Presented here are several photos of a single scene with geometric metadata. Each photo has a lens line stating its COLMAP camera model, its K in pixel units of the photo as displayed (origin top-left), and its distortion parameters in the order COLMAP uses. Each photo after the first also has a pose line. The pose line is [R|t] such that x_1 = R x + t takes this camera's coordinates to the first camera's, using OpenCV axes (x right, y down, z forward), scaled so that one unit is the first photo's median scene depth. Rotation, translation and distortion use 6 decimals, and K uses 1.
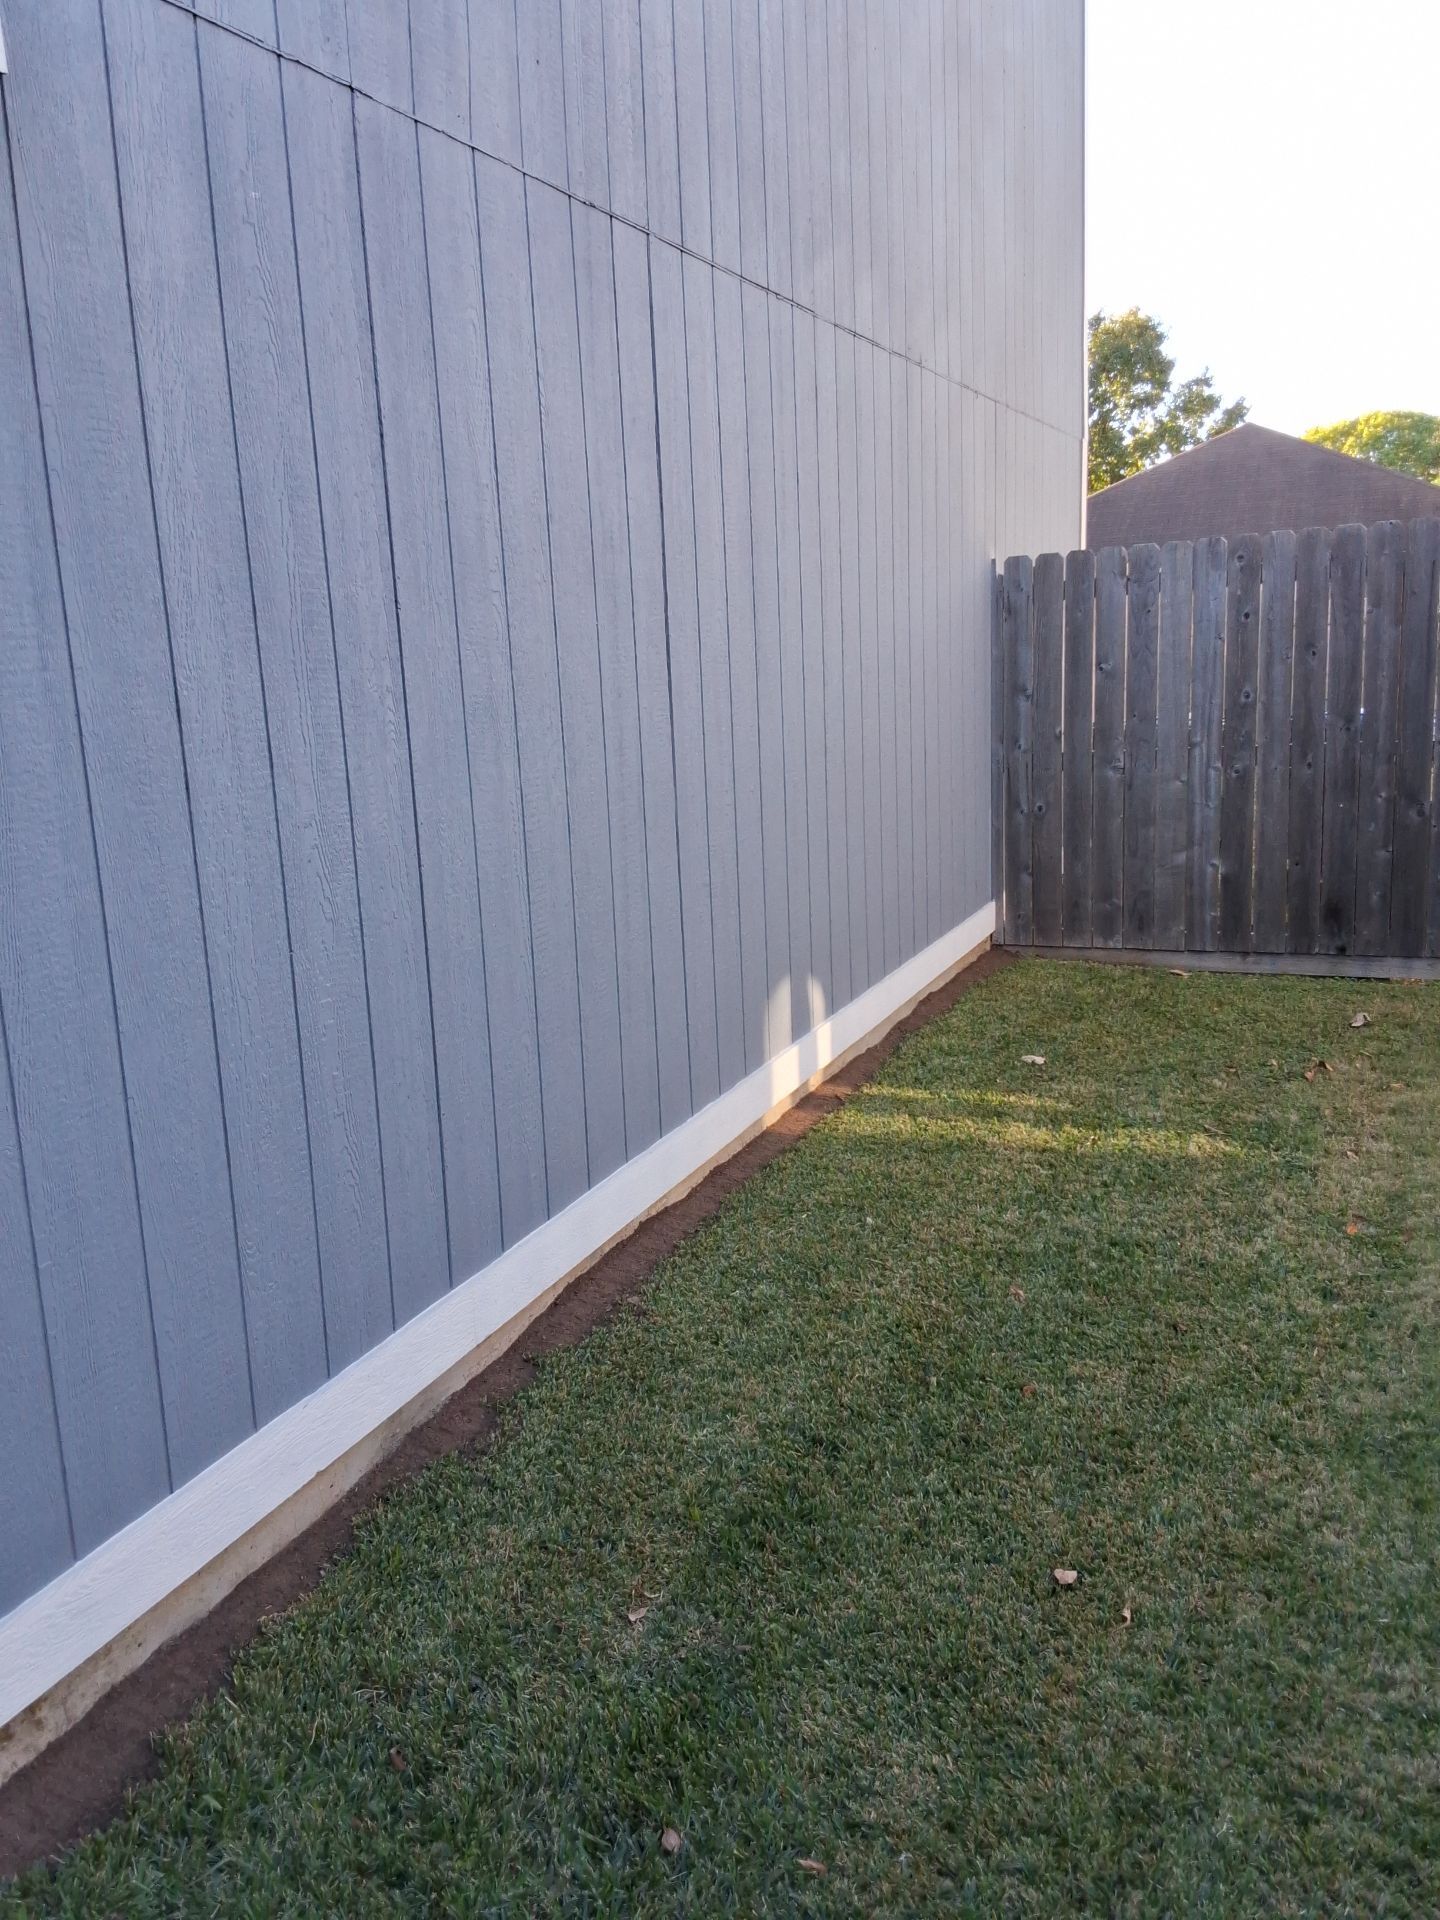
lens RADIAL K [[1501.4, 0, 711.5], [0, 1501.4, 956.8], [0, 0, 1]] dist [0.003733, 0.002649]
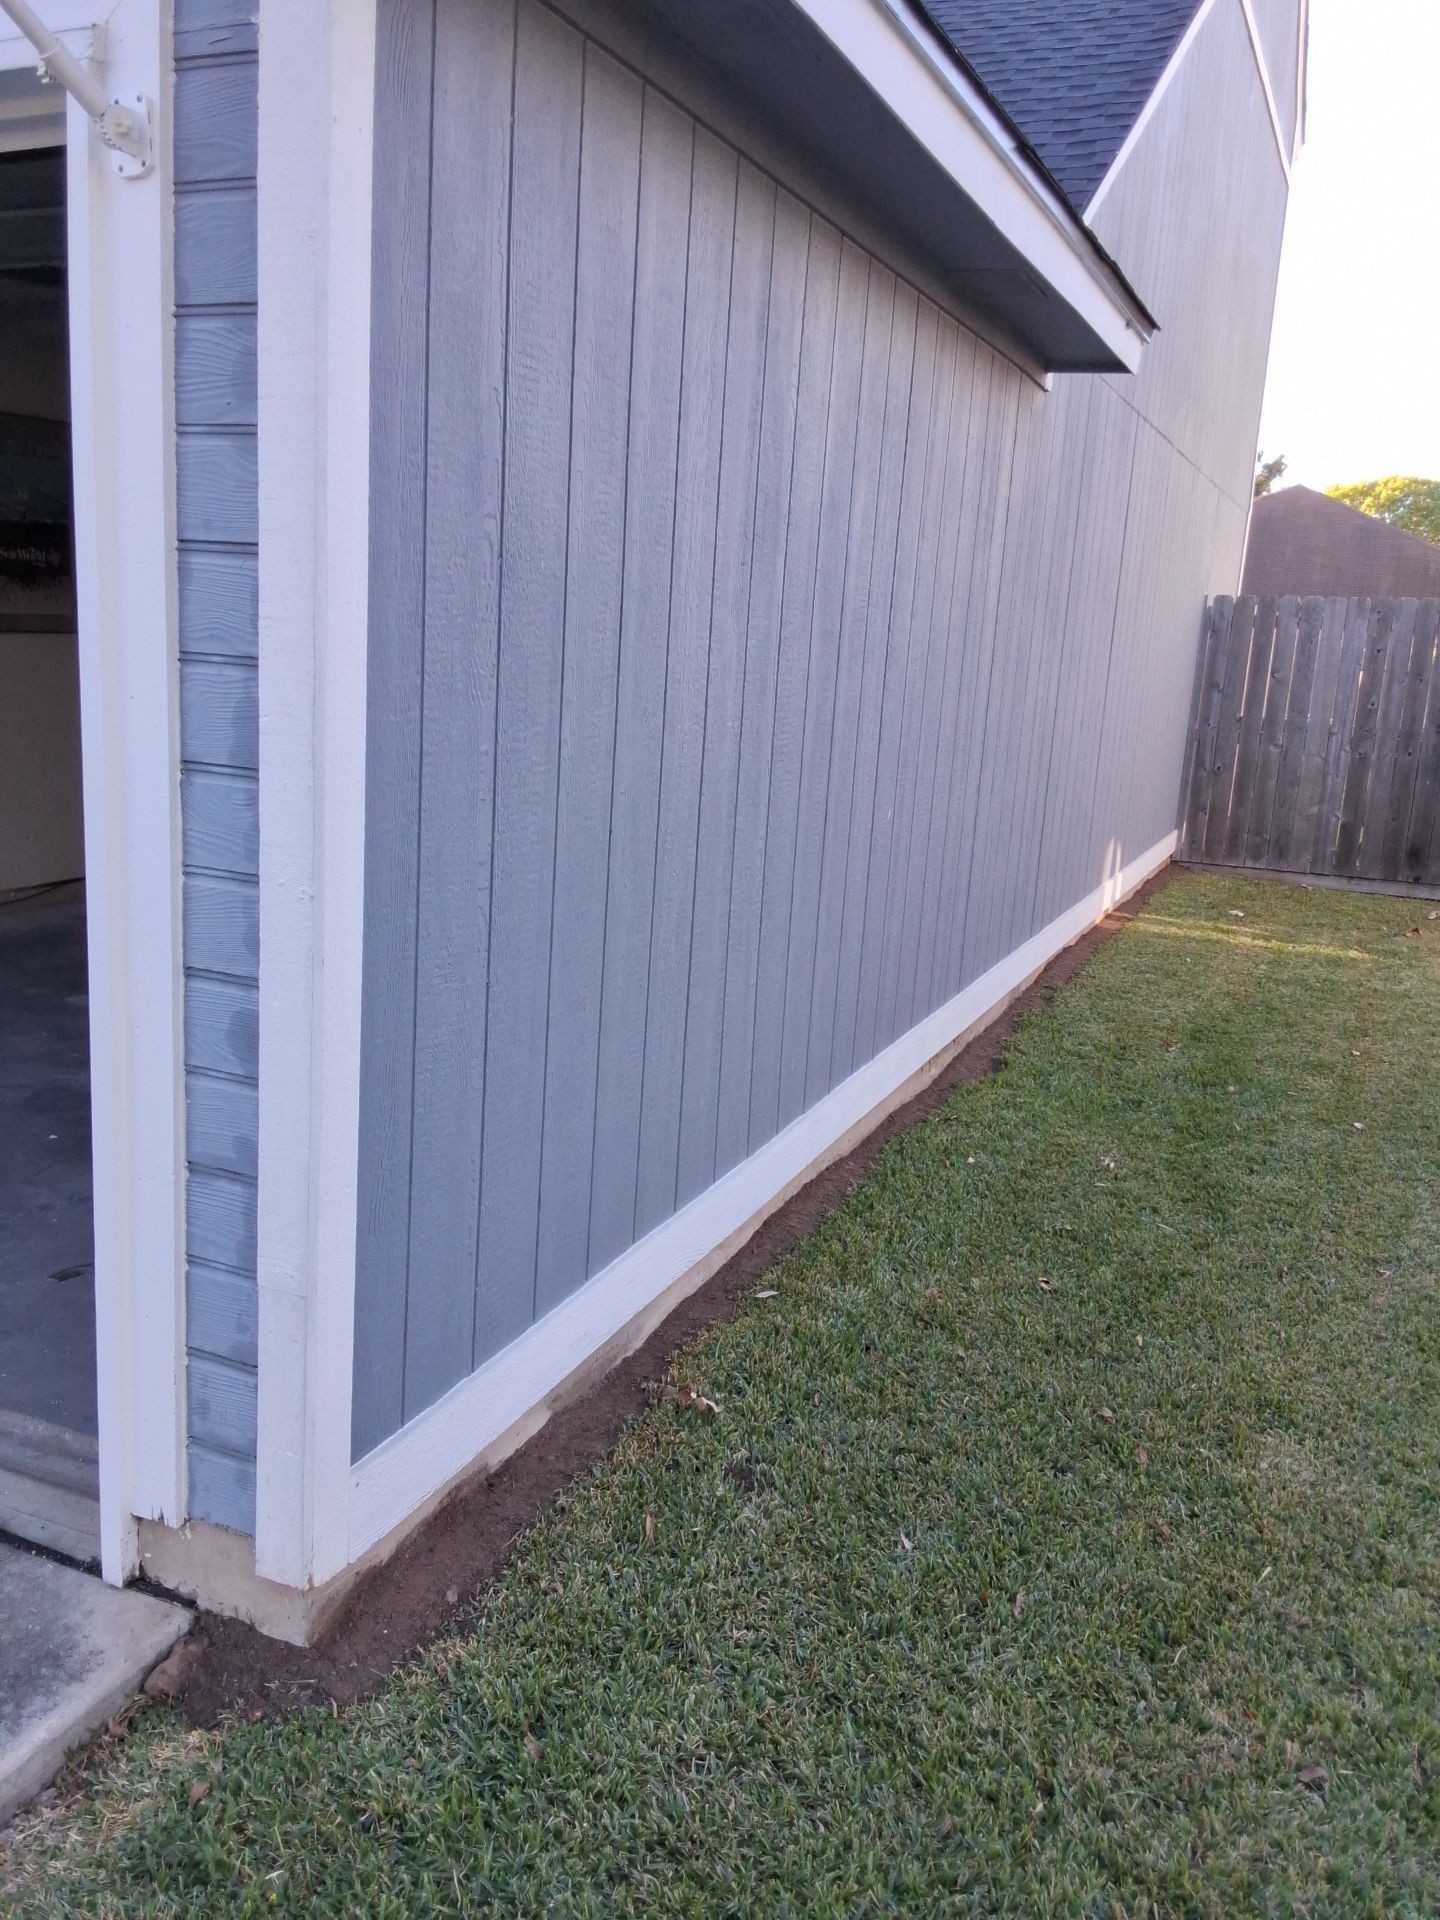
lens RADIAL K [[1501.4, 0, 728.5], [0, 1501.4, 958.7], [0, 0, 1]] dist [0.003733, 0.002649]
pose [[0.994729, 0.097266, 0.032445, -0.297139], [-0.097551, 0.995204, 0.007318, 0.126362], [-0.031577, -0.010444, 0.999447, -0.465879]]
